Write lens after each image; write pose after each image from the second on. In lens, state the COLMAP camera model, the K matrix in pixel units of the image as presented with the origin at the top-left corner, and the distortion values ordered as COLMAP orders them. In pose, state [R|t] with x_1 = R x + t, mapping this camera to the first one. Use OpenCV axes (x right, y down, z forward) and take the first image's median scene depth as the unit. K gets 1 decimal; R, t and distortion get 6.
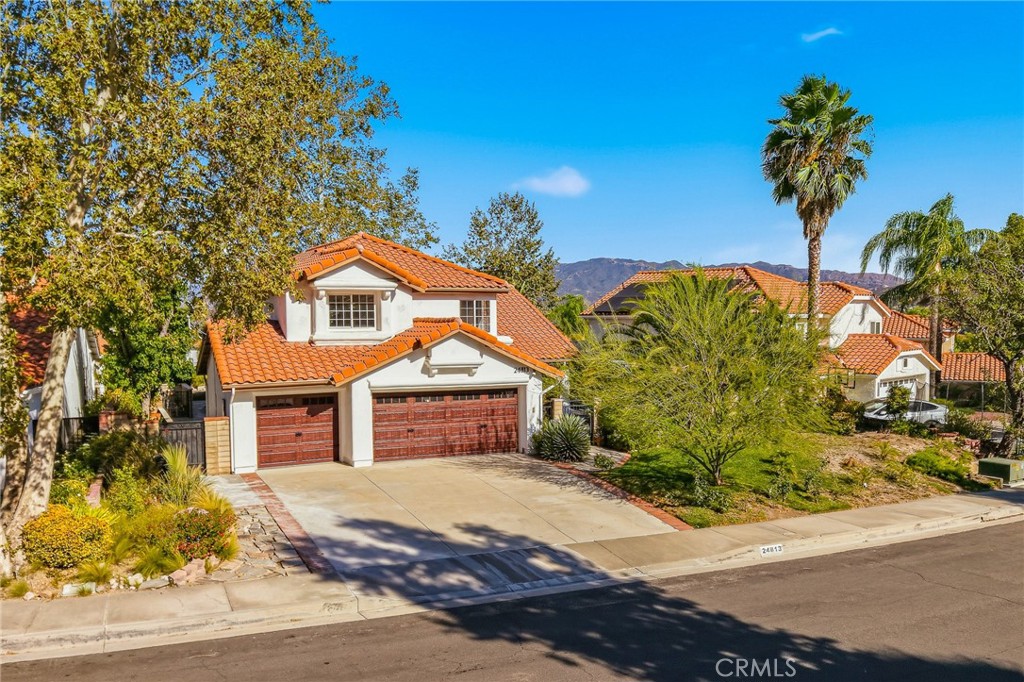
lens RADIAL K [[790.9, 0, 510.7], [0, 790.9, 343.1], [0, 0, 1]] dist [0.026864, -0.003986]
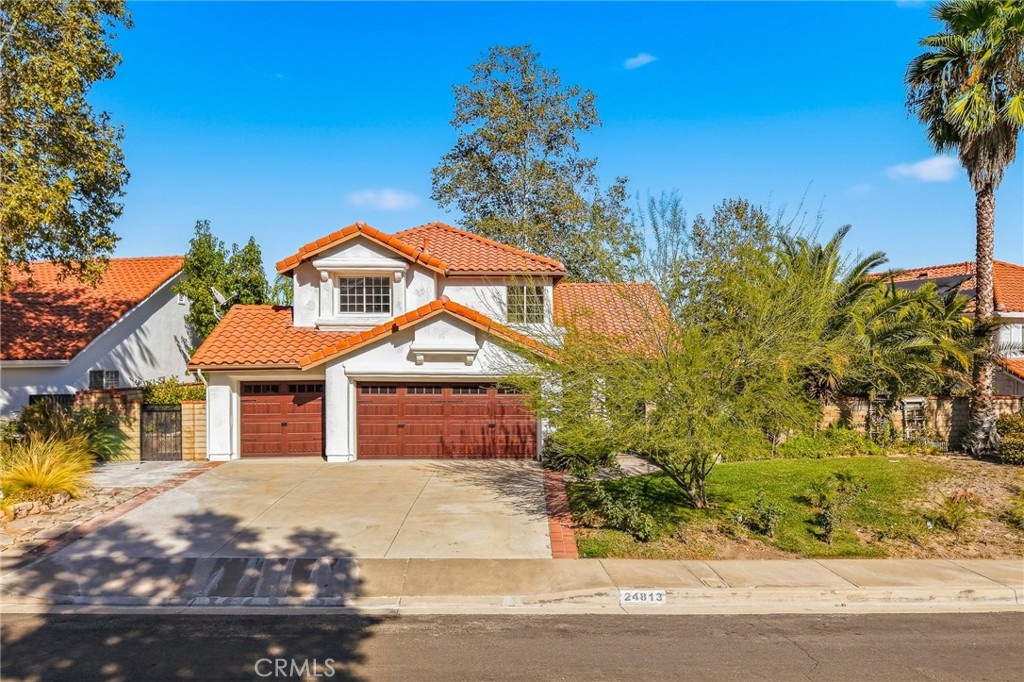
lens RADIAL K [[790.9, 0, 512.8], [0, 790.9, 339.6], [0, 0, 1]] dist [0.026864, -0.003986]
pose [[0.933272, -0.000046, -0.359171, 0.312117], [-0.015883, 0.999016, -0.041398, 0.050001], [0.358820, 0.044341, 0.932353, 0.224128]]
